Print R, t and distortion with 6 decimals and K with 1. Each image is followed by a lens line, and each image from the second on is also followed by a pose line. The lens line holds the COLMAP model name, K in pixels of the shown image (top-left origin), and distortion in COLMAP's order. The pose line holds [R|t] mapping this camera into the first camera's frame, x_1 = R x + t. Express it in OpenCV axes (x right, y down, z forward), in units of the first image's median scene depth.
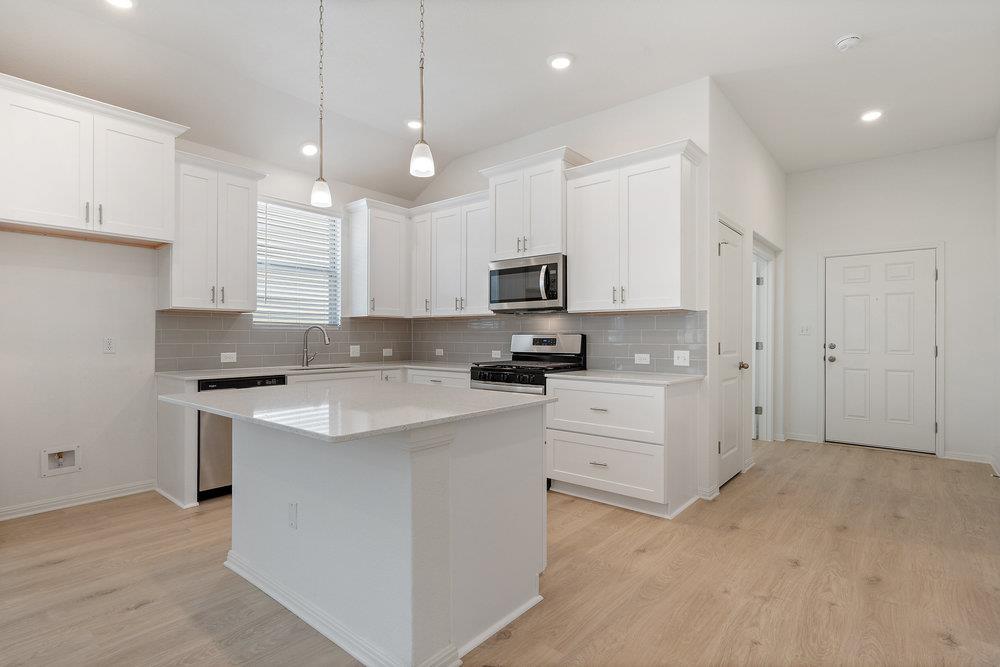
lens RADIAL K [[497.1, 0, 497.7], [0, 497.1, 336.8], [0, 0, 1]] dist [-0.002551, 0.001341]
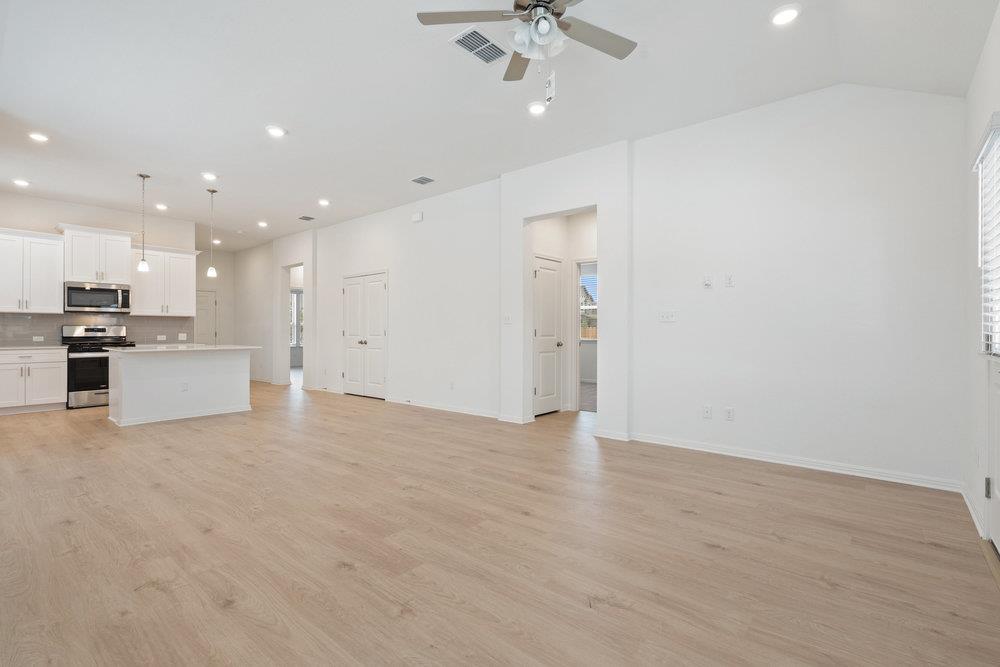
lens RADIAL K [[467.2, 0, 501.0], [0, 467.2, 329.8], [0, 0, 1]] dist [-0.001892, 0.000427]
pose [[-0.000866, 0.003144, 0.999995, -1.624331], [0.002025, 0.999993, -0.003143, 0.017521], [-0.999998, 0.002023, -0.000872, -0.443392]]
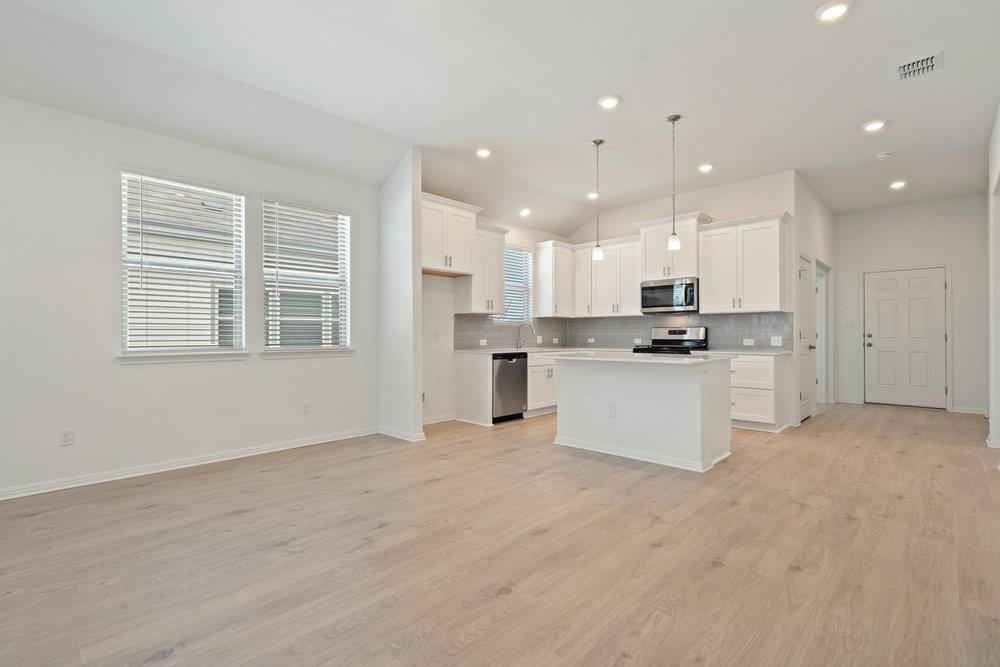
lens RADIAL K [[467.2, 0, 494.7], [0, 467.2, 333.1], [0, 0, 1]] dist [-0.001892, 0.000427]
pose [[0.997743, -0.003716, -0.067041, -0.399016], [0.003448, 0.999986, -0.004109, 0.017065], [0.067055, 0.003869, 0.997742, -0.525114]]
